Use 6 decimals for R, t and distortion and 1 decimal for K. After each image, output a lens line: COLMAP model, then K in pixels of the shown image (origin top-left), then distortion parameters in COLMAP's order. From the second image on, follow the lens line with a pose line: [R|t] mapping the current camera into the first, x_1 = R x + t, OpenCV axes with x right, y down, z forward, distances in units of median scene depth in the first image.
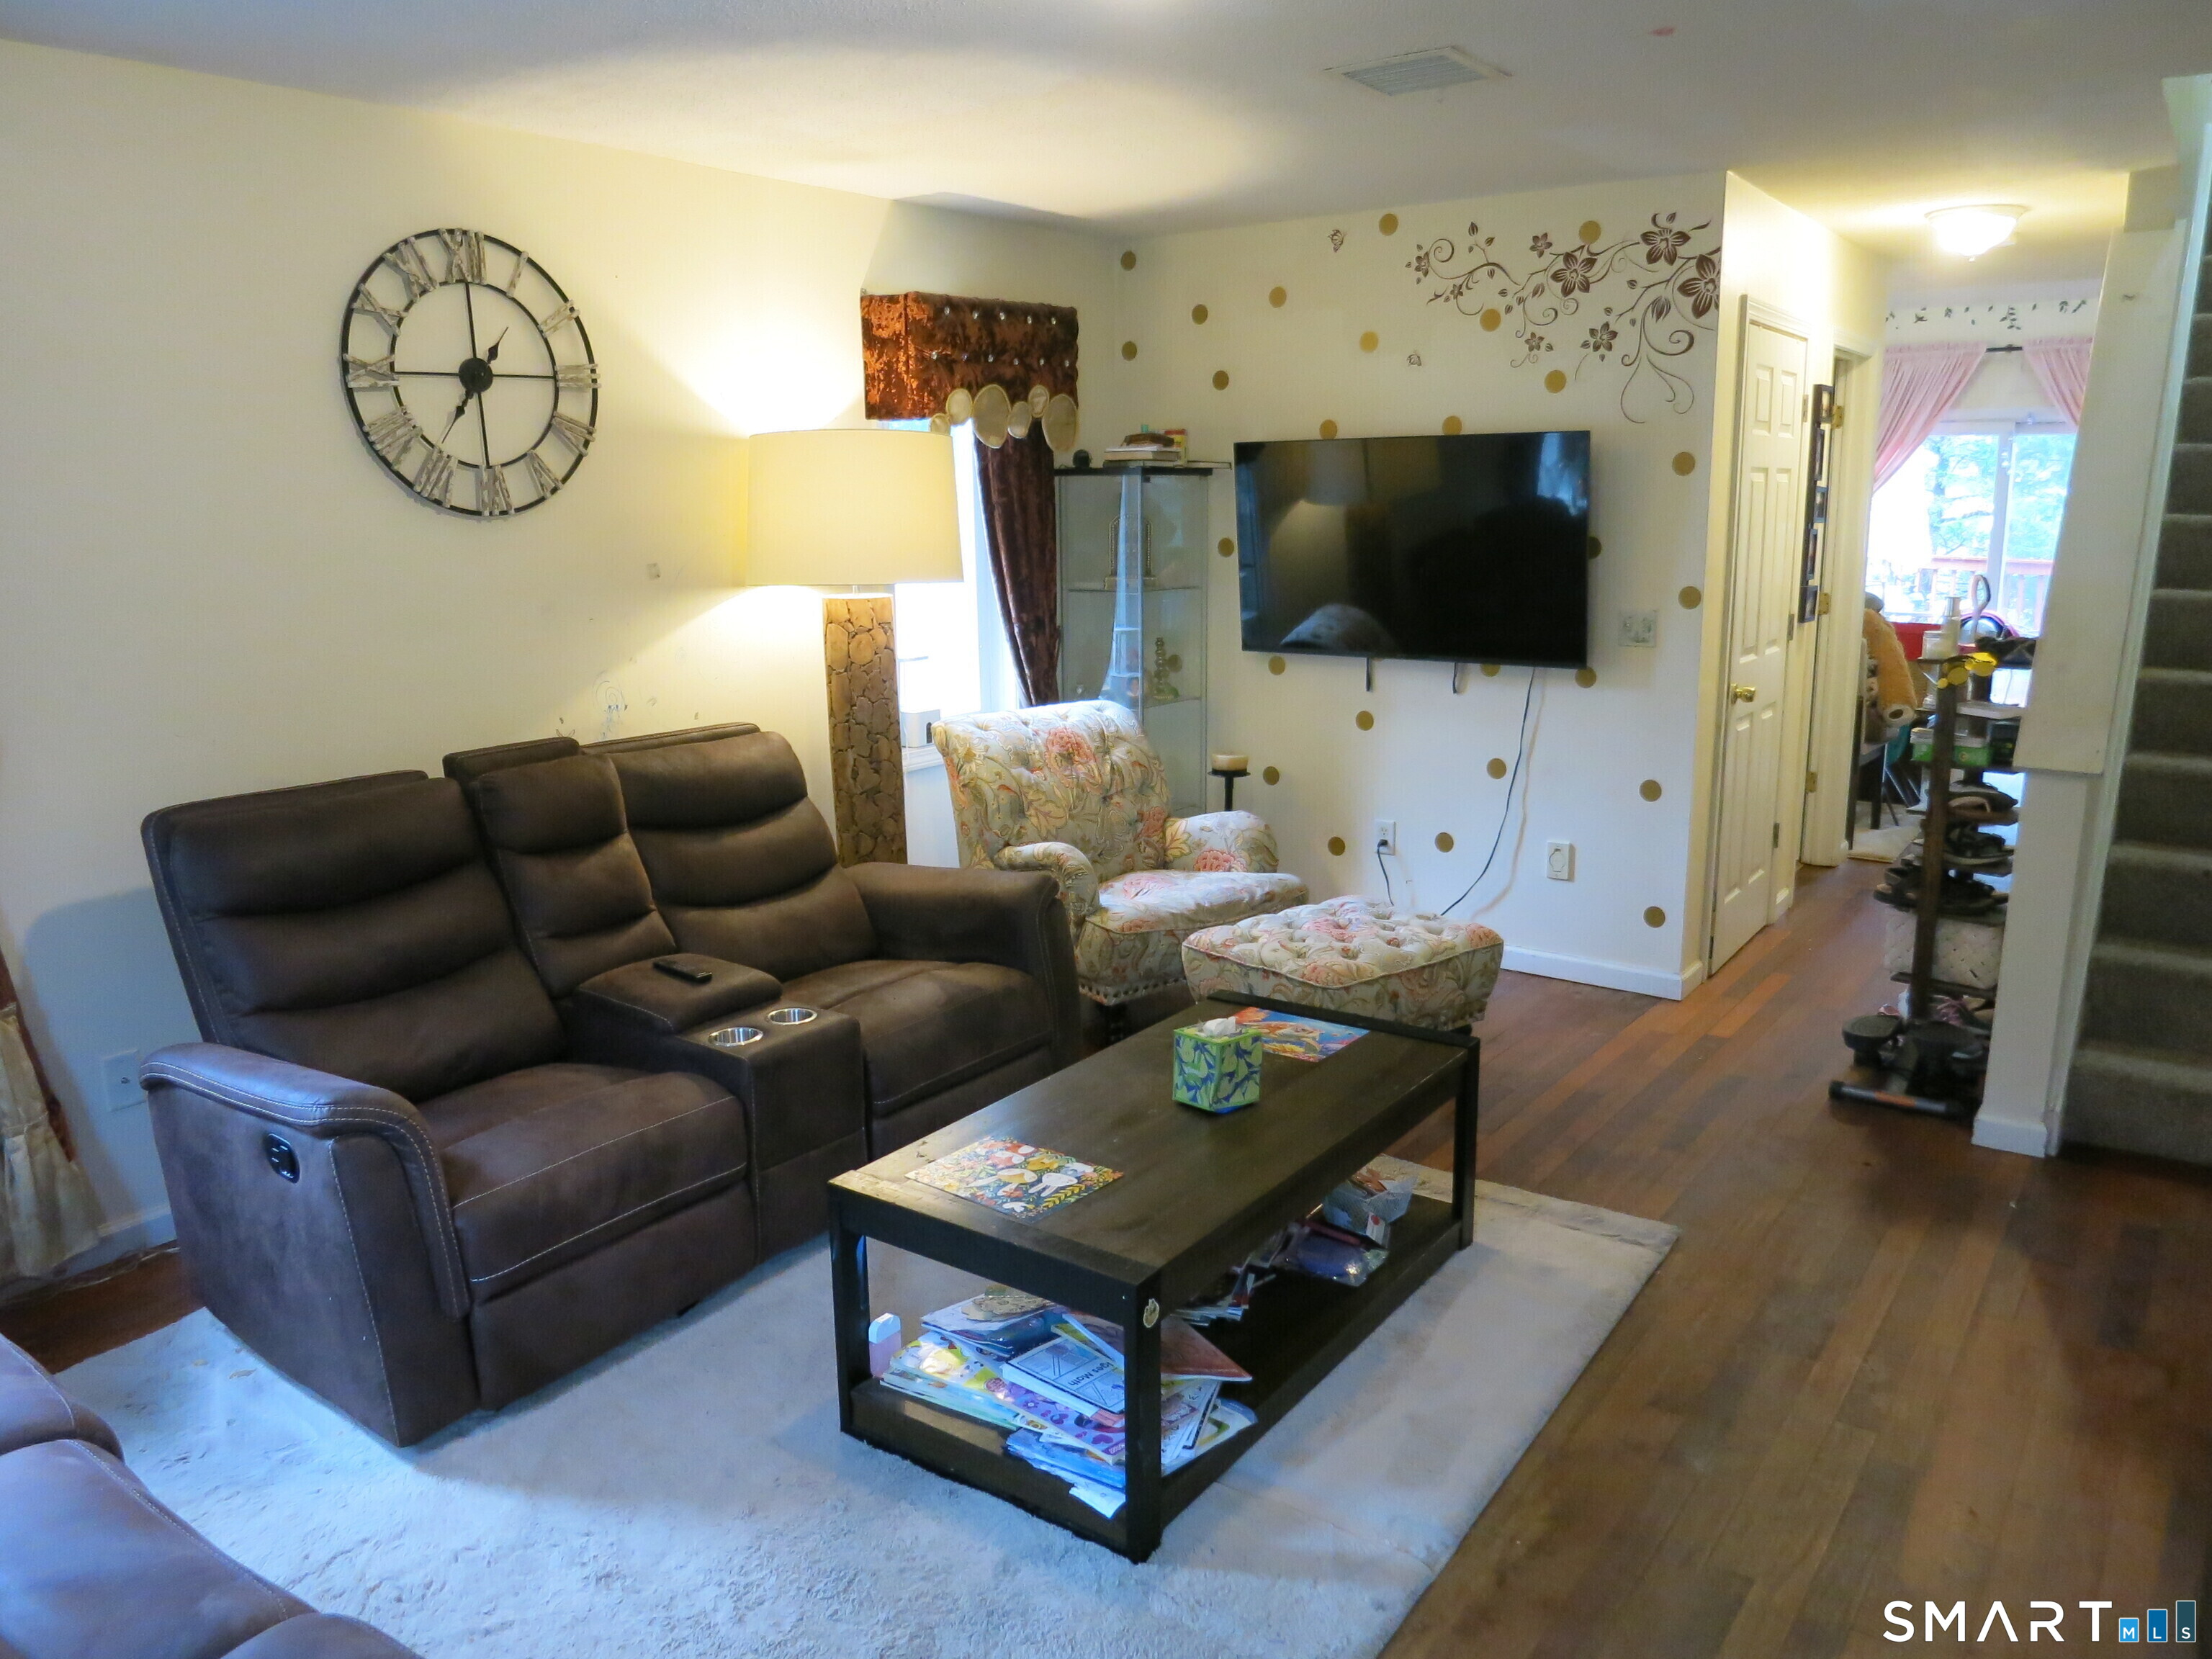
lens RADIAL K [[1595.0, 0, 1089.9], [0, 1595.0, 826.6], [0, 0, 1]] dist [-0.042589, -0.002452]
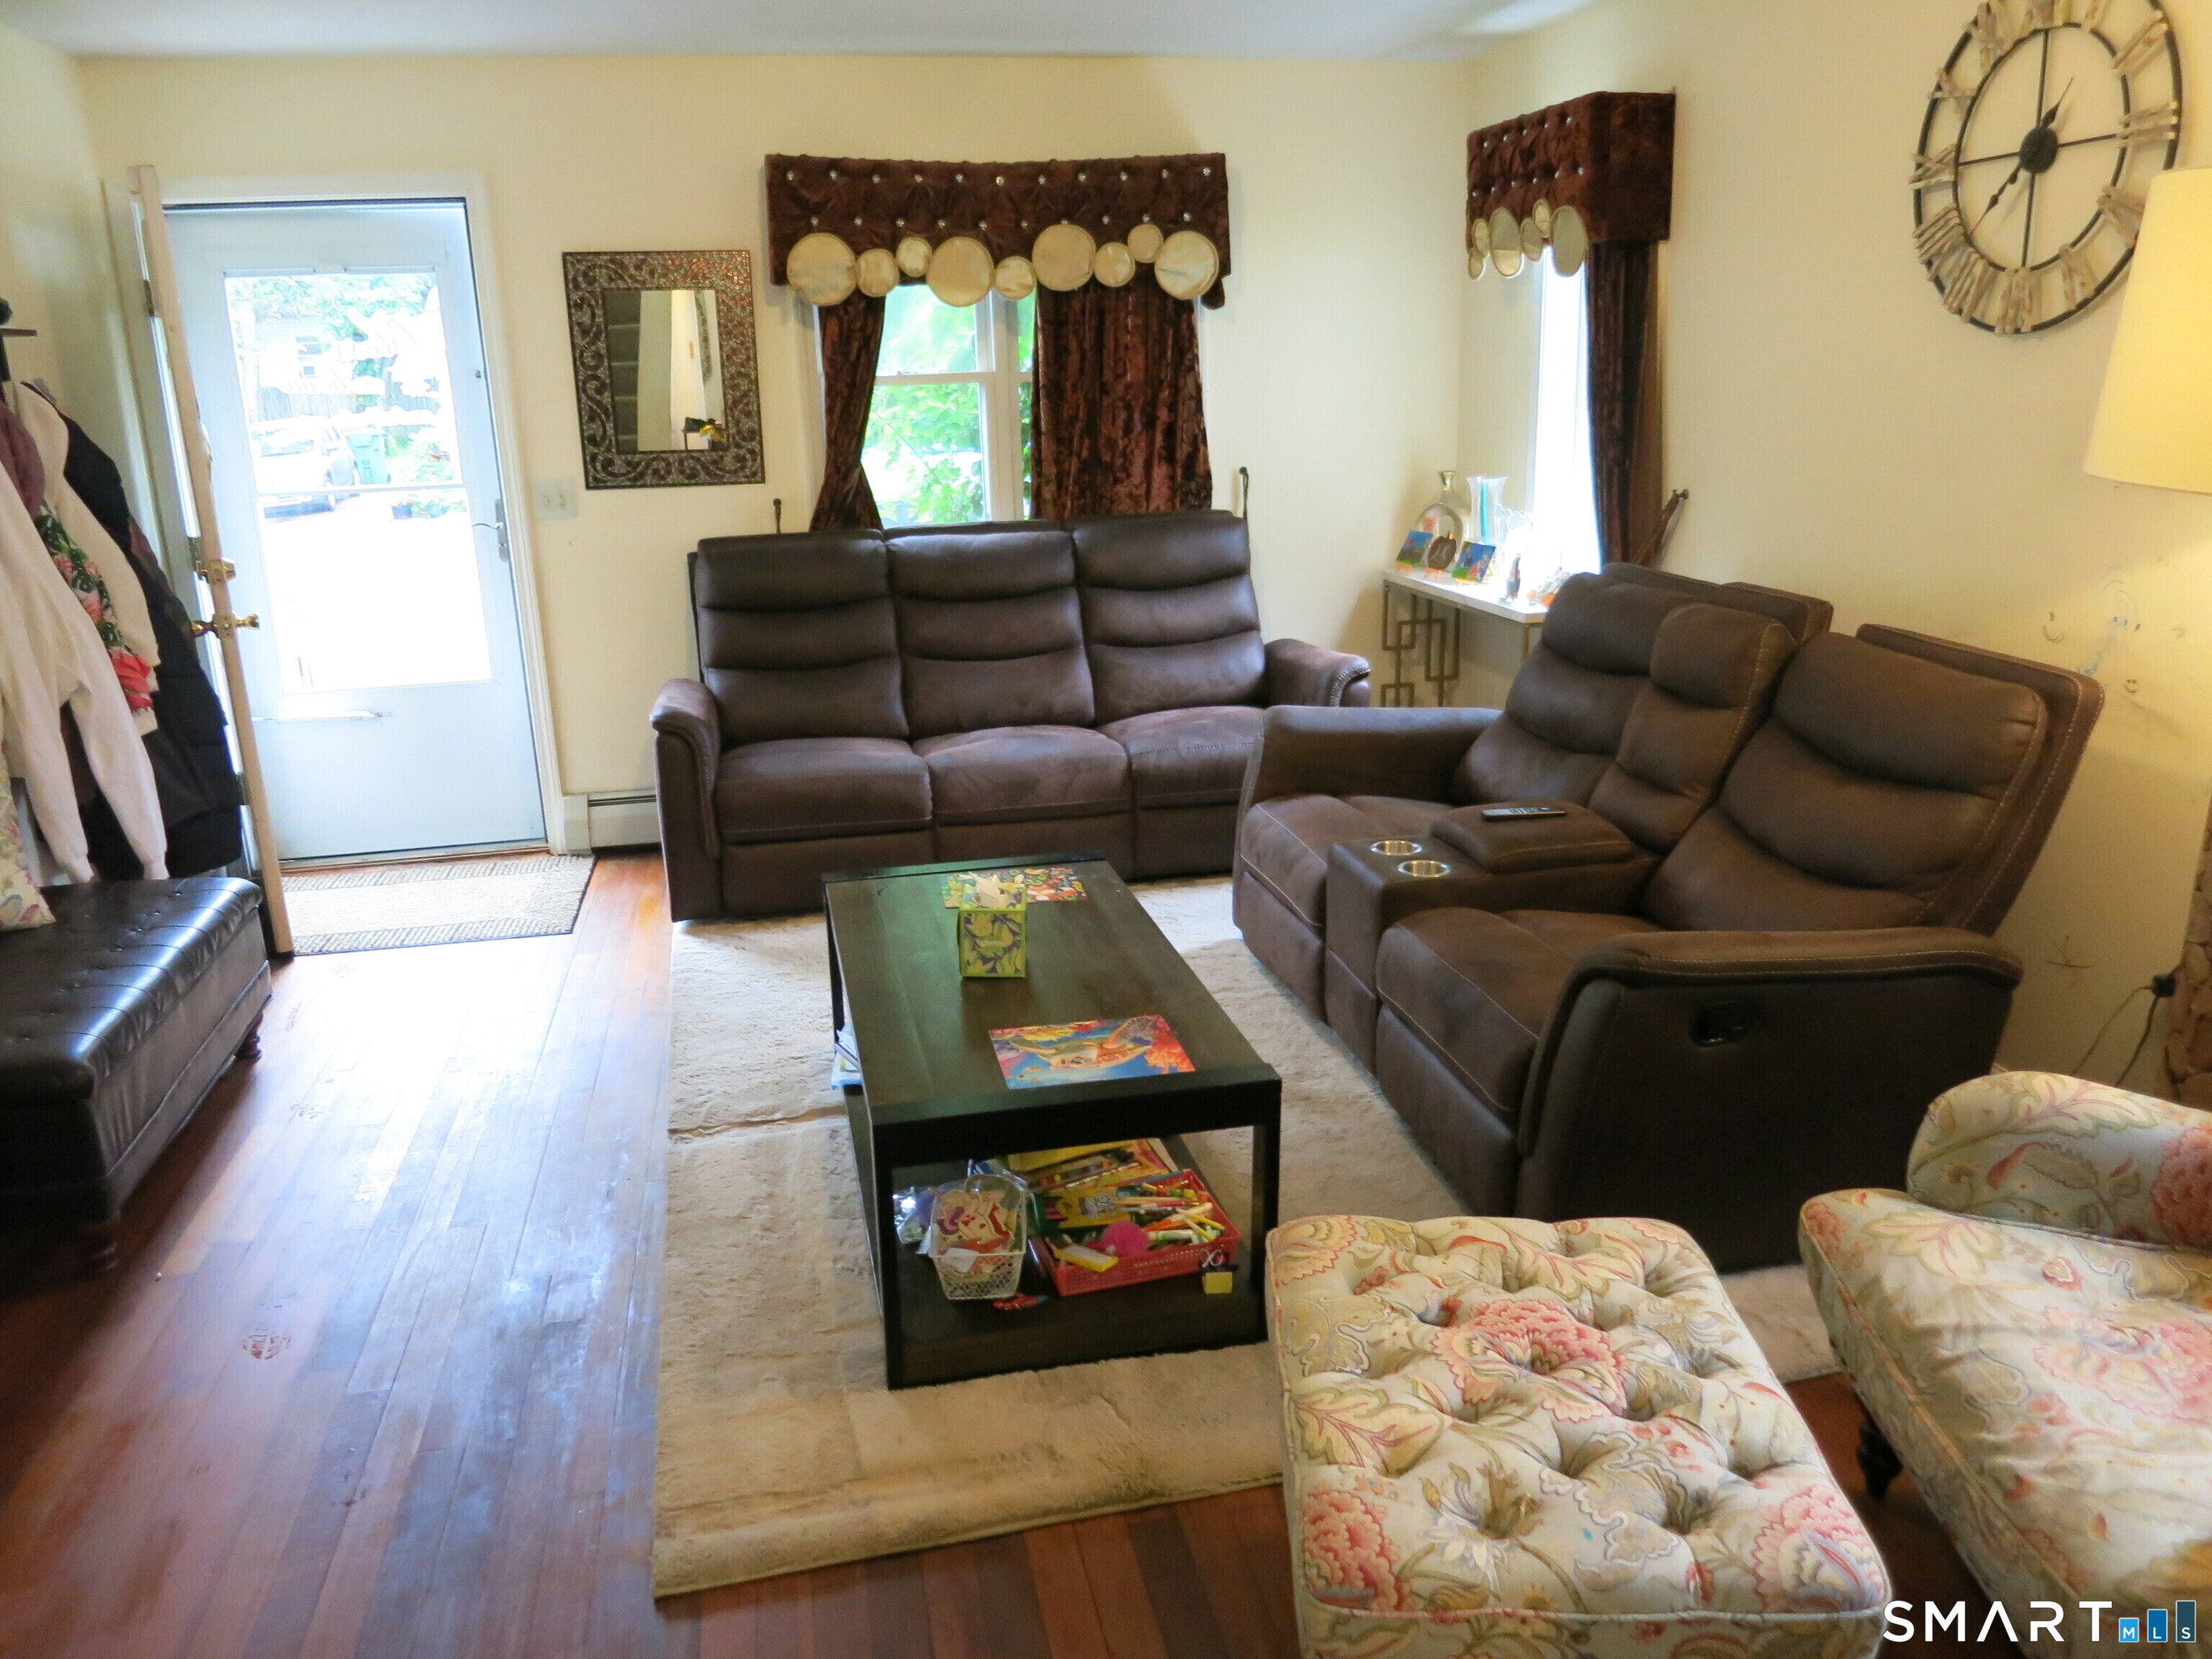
lens RADIAL K [[1595.0, 0, 1089.9], [0, 1595.0, 826.6], [0, 0, 1]] dist [-0.042589, -0.002452]
pose [[-0.648587, 0.253301, -0.717756, 0.568116], [-0.120999, 0.896696, 0.425789, -0.260997], [0.751461, 0.363009, -0.550936, 1.215484]]
